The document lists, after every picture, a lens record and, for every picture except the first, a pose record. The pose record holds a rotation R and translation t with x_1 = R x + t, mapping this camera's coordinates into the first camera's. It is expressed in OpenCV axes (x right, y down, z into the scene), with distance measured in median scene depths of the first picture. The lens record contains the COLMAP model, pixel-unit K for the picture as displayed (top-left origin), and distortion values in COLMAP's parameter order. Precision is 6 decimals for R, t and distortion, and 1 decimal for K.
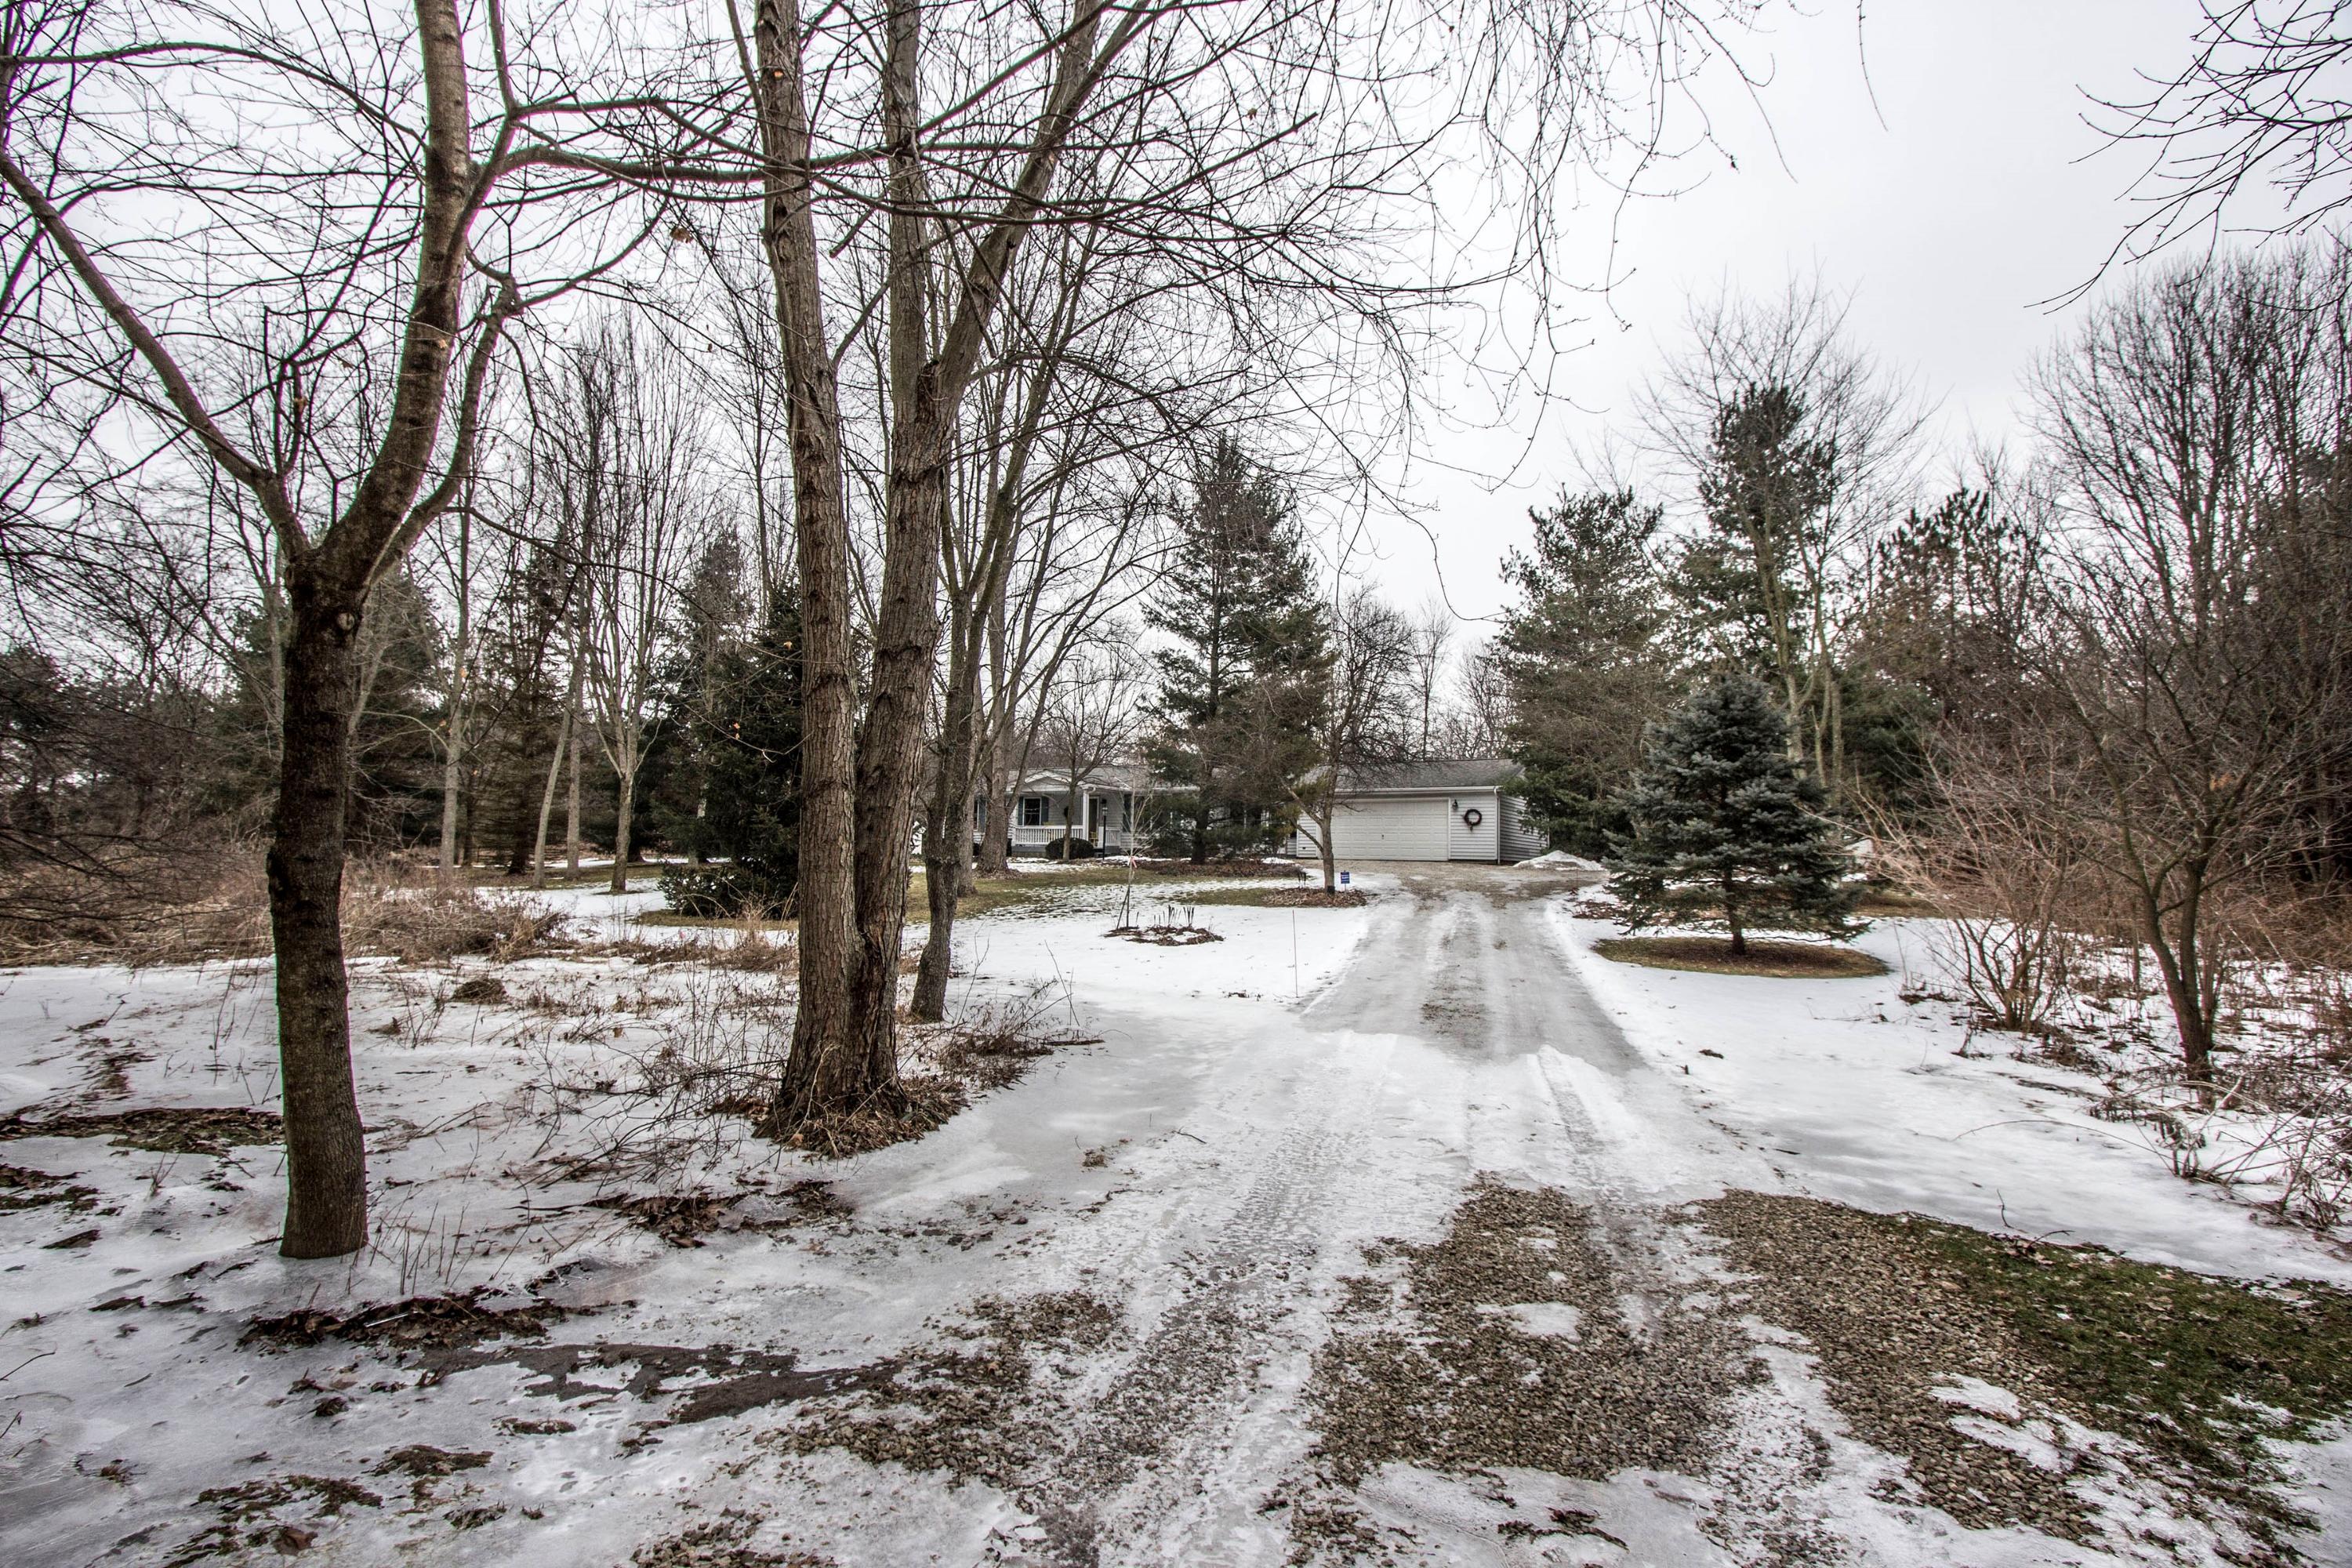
lens RADIAL K [[1111.4, 0, 1169.7], [0, 1111.4, 782.4], [0, 0, 1]] dist [-0.022222, 0.005443]
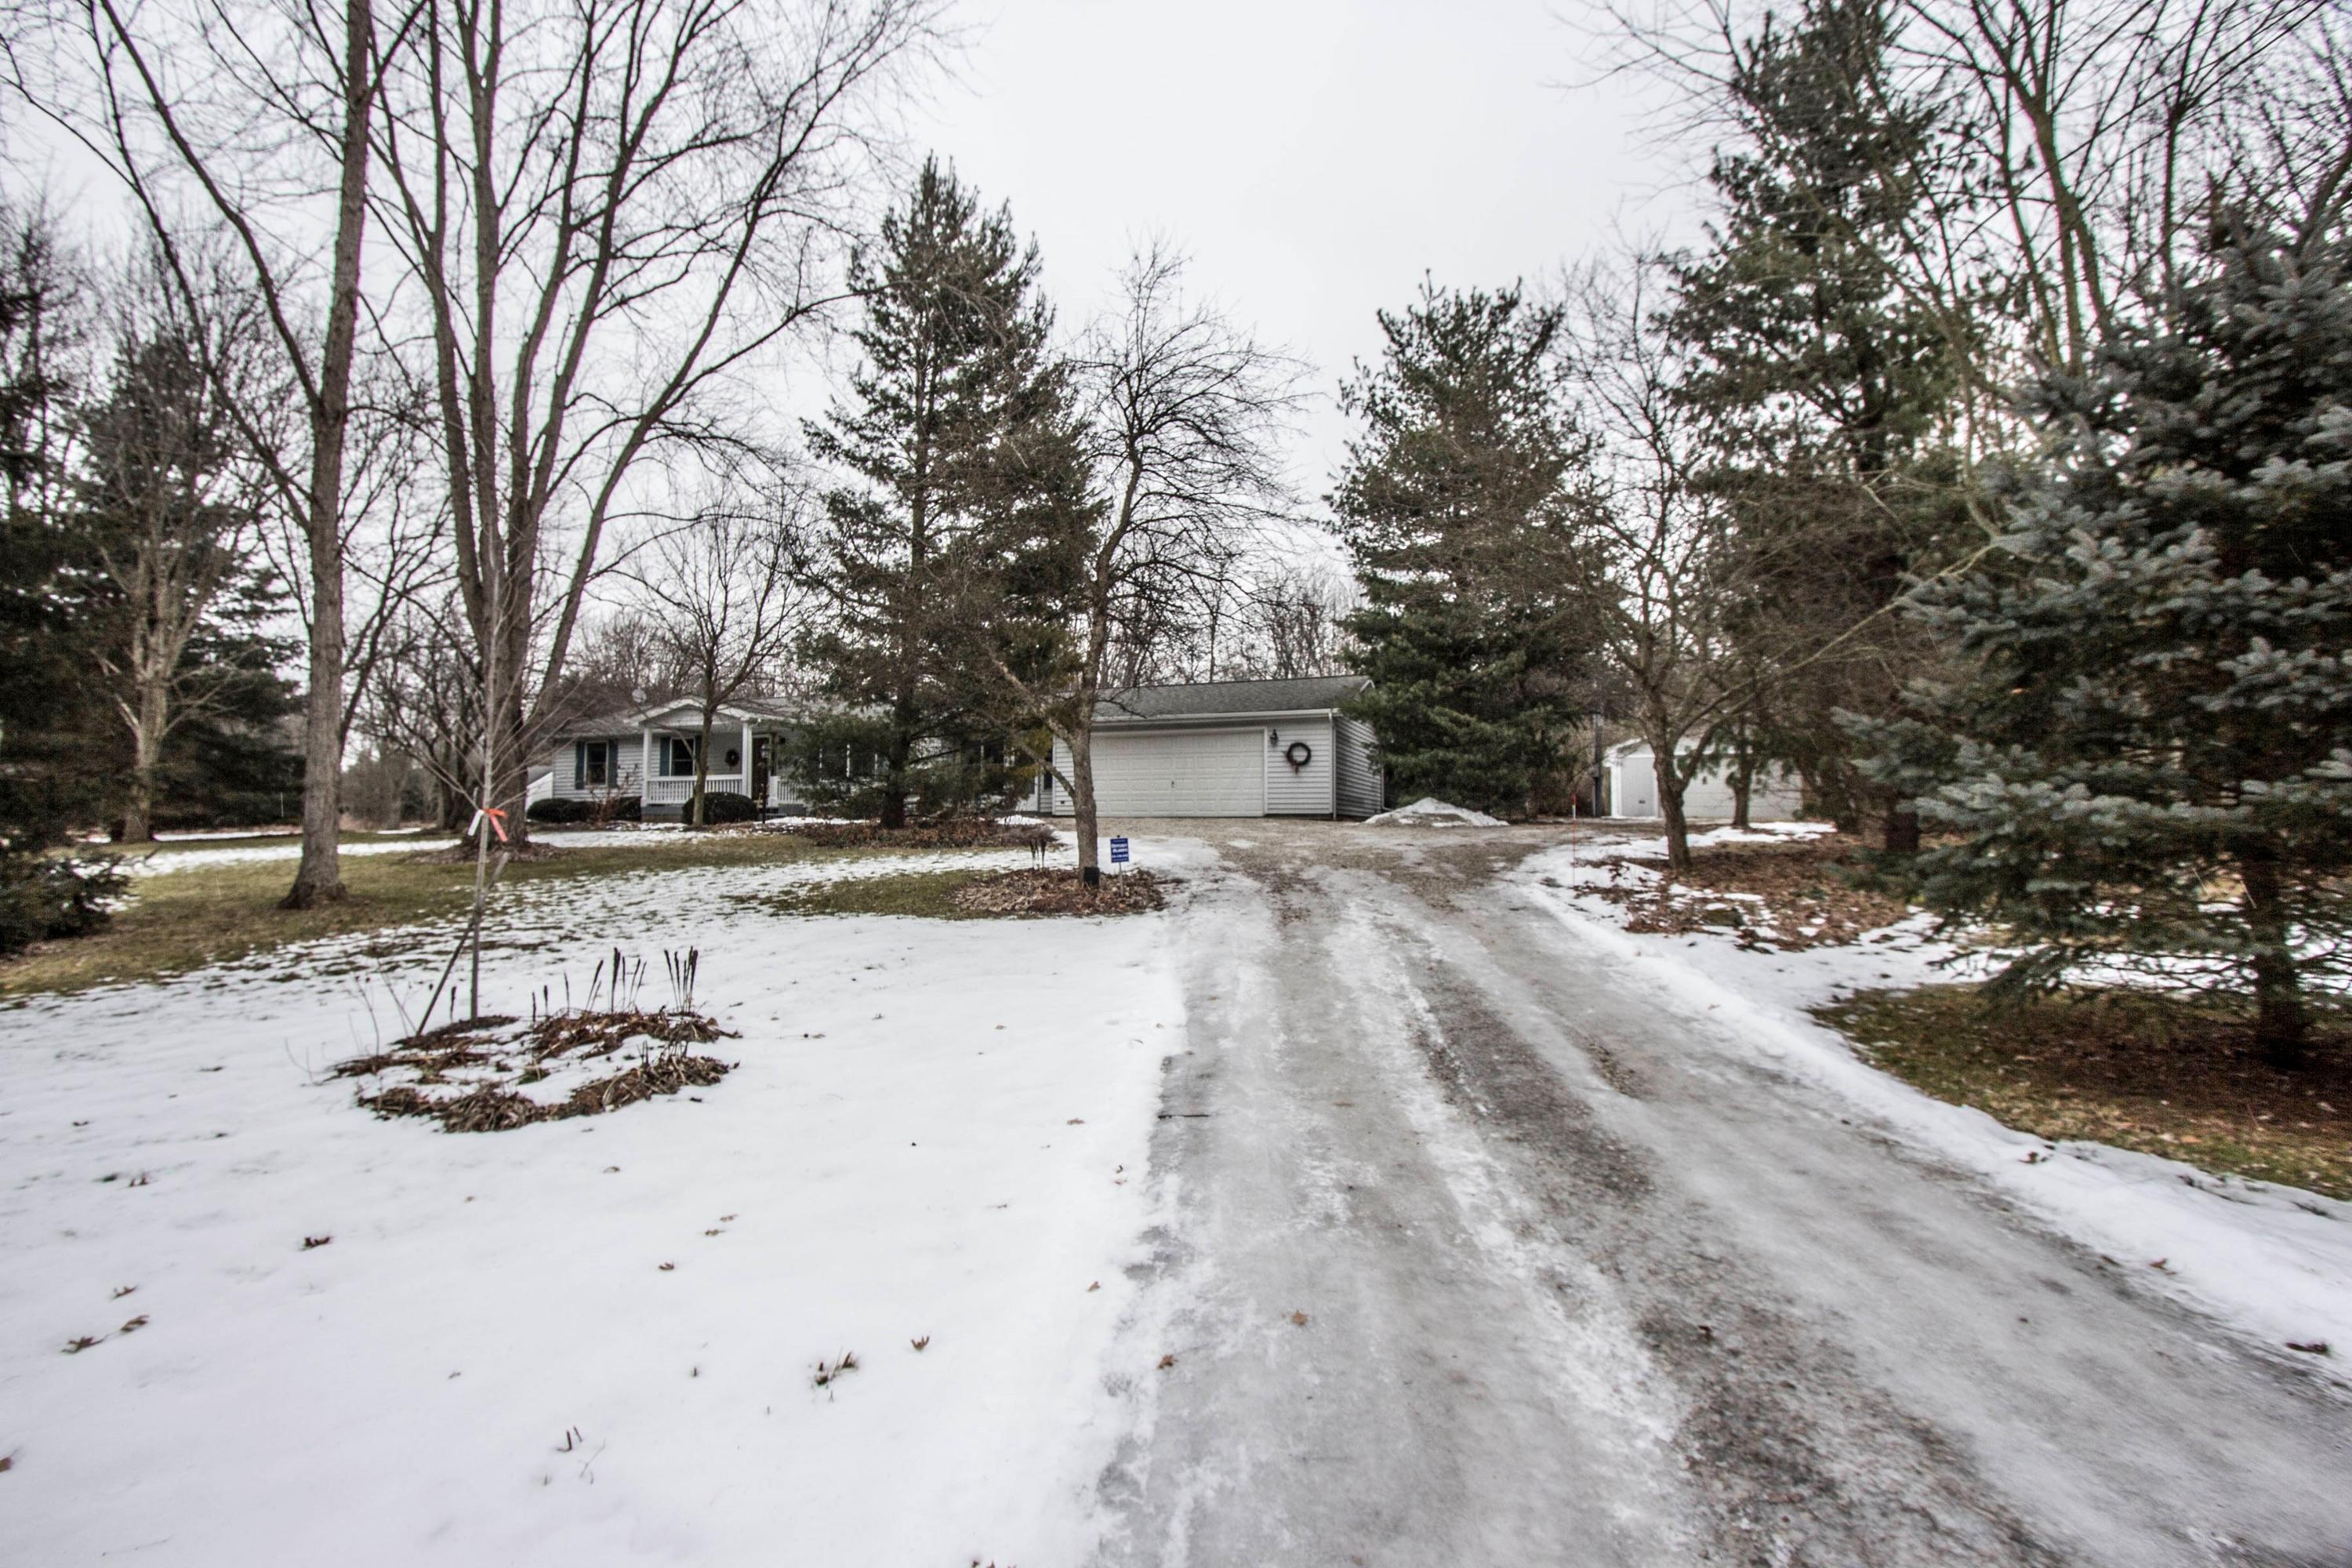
lens RADIAL K [[1086.9, 0, 1141.7], [0, 1086.9, 773.5], [0, 0, 1]] dist [-0.016954, 0.000737]
pose [[0.984696, -0.010603, 0.173958, 0.057936], [0.006361, 0.999669, 0.024927, 0.027861], [-0.174165, -0.023439, 0.984438, 0.361156]]
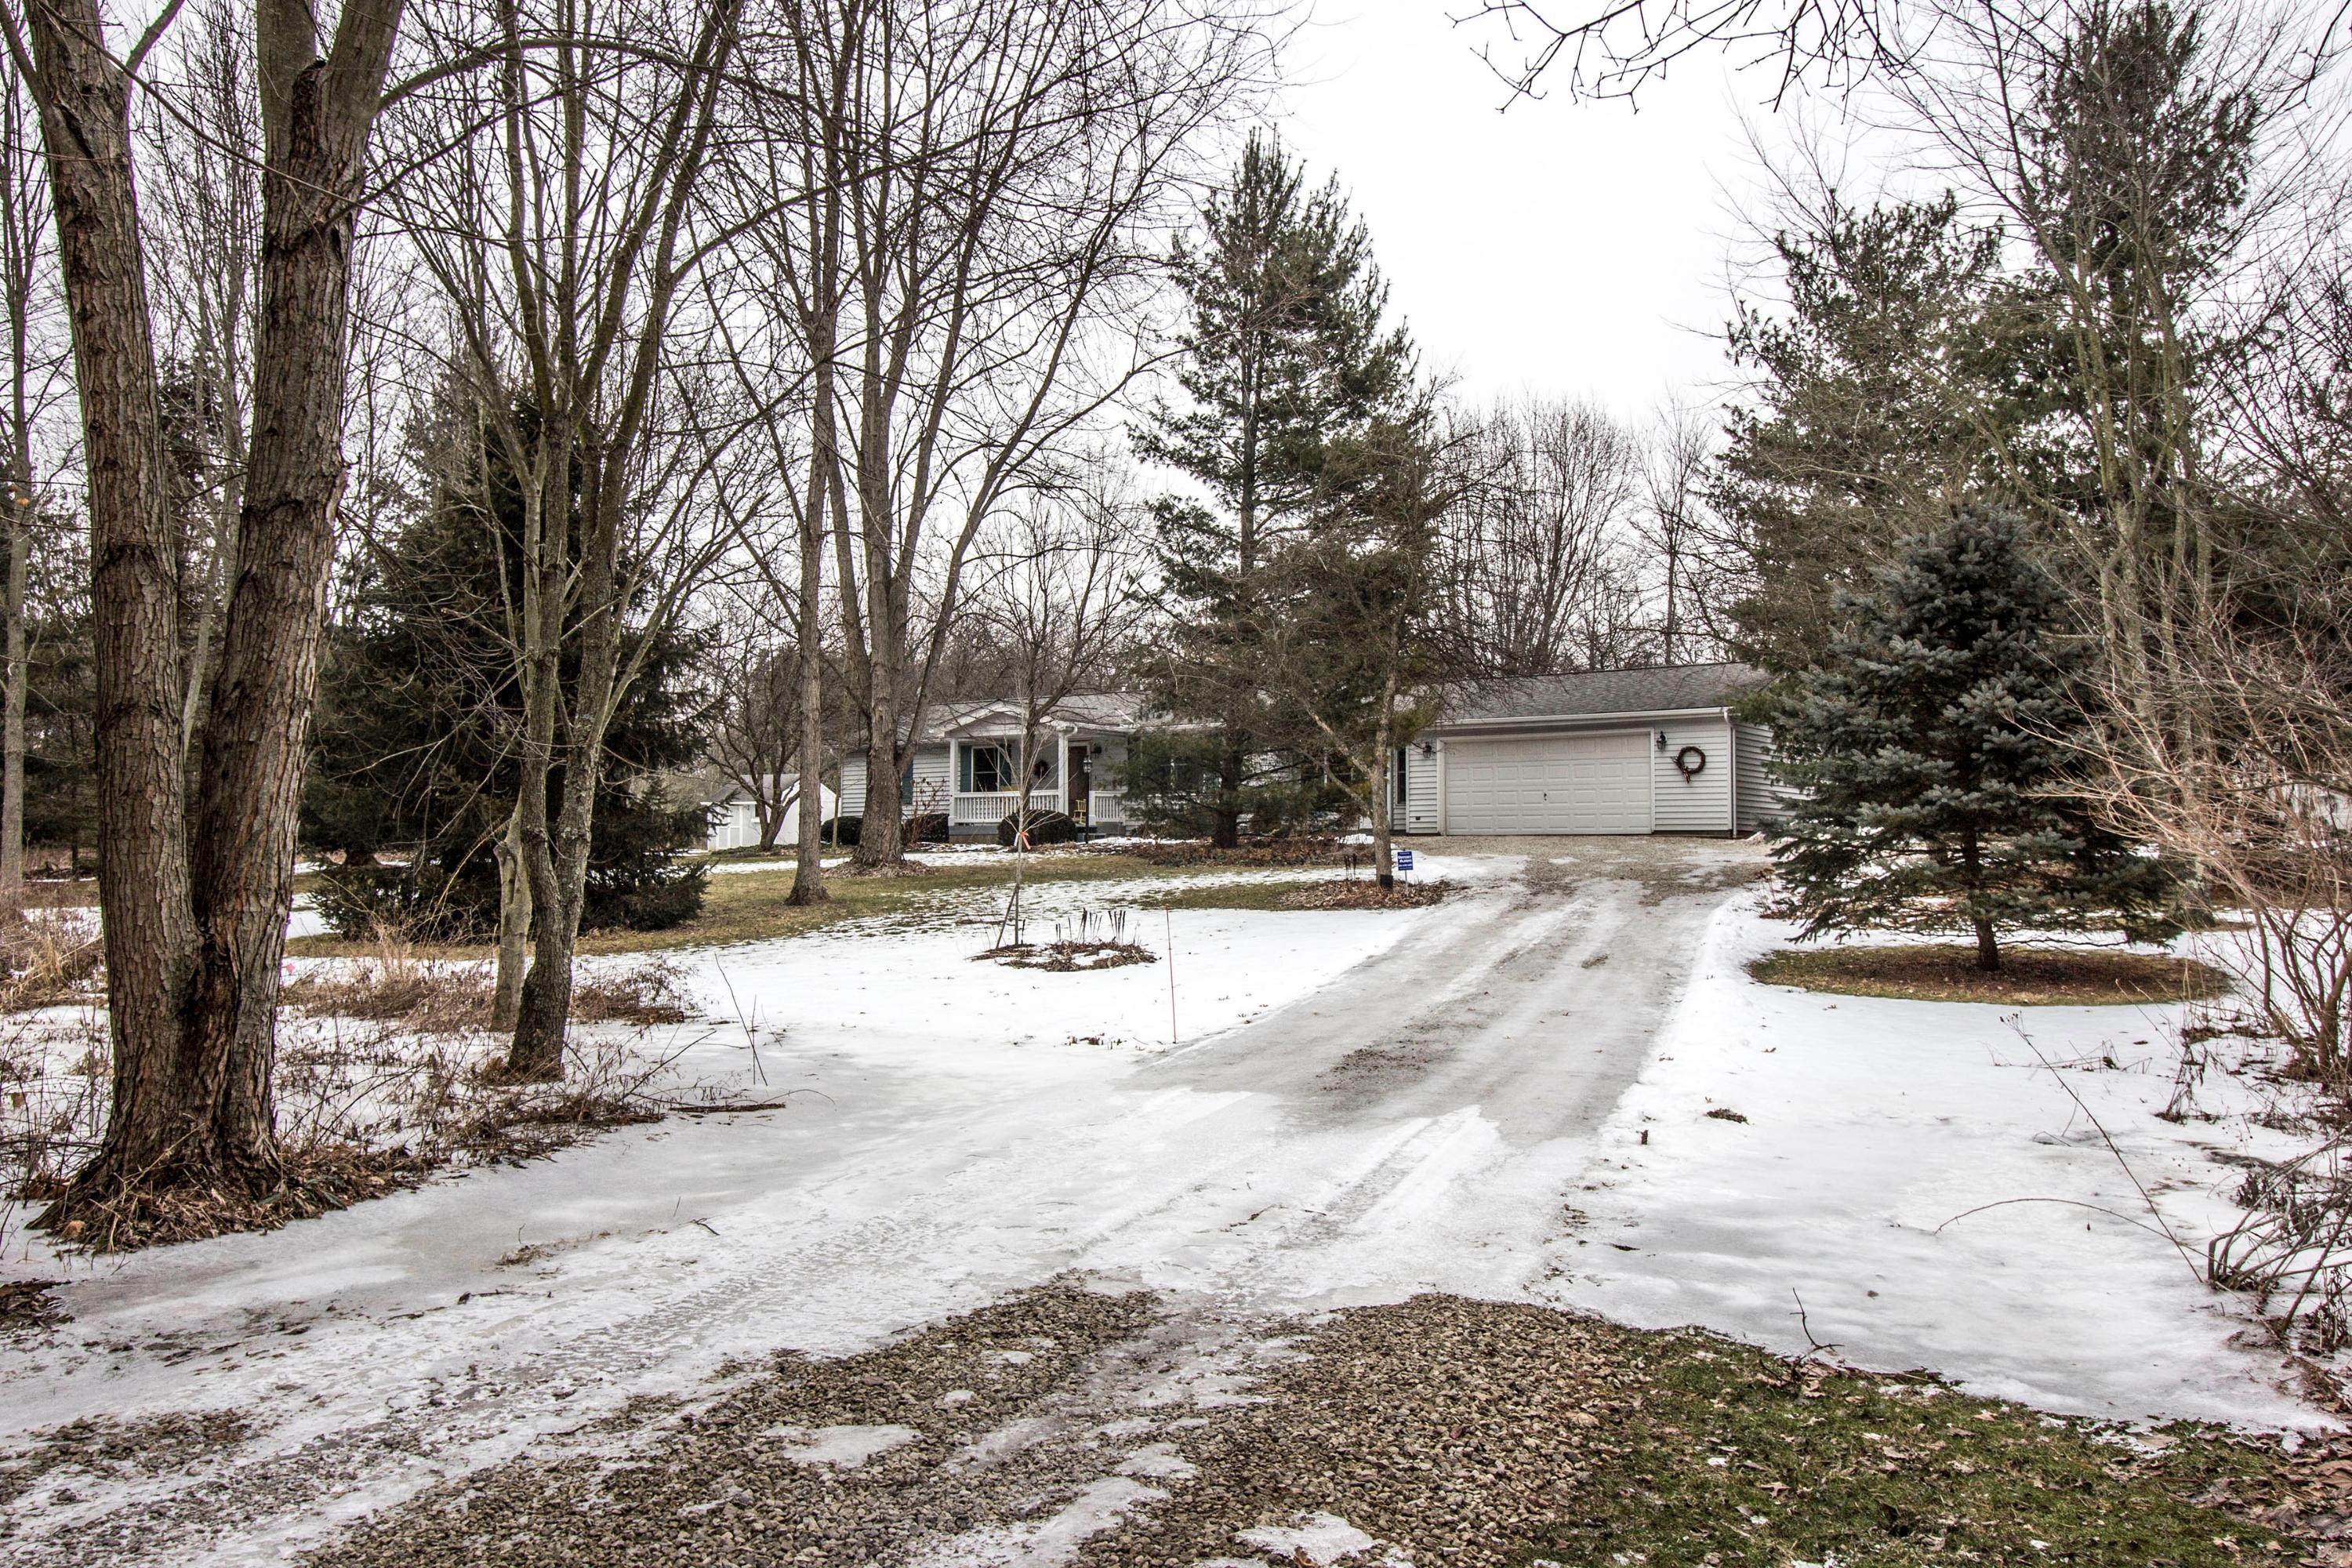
lens RADIAL K [[1839.5, 0, 1176.0], [0, 1839.5, 784.0], [0, 0, 1]] dist [-0.000852, 0.008905]
pose [[0.997329, -0.023718, -0.069079, 0.069129], [0.026054, 0.999112, 0.033105, 0.004500], [0.068232, -0.034816, 0.997062, -0.012699]]
